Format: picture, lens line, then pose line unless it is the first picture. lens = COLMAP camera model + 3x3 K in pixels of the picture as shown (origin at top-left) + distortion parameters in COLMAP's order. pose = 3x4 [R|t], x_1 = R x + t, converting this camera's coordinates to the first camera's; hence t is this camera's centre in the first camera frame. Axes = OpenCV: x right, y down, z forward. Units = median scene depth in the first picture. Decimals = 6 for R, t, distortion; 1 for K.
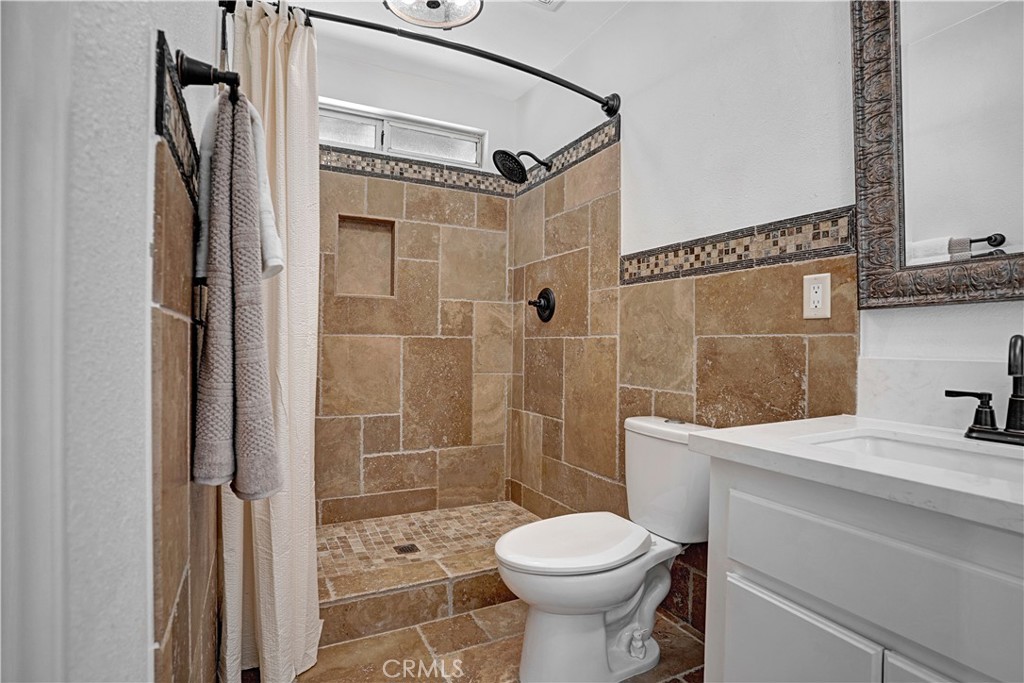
lens RADIAL K [[501.2, 0, 508.7], [0, 501.2, 343.2], [0, 0, 1]] dist [-0.028987, 0.000069]
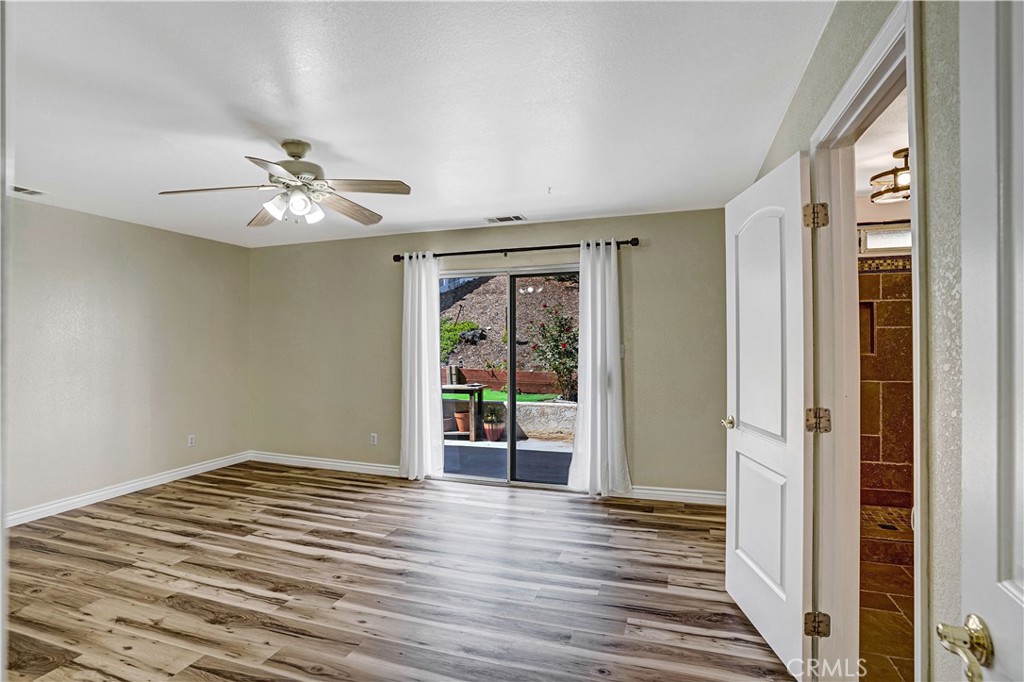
lens RADIAL K [[501.2, 0, 508.5], [0, 501.2, 343.4], [0, 0, 1]] dist [-0.028987, 0.000069]
pose [[0.694344, -0.016801, -0.719447, 0.063540], [0.012932, 0.999857, -0.010869, -0.120904], [0.719527, -0.001757, 0.694462, -0.746284]]
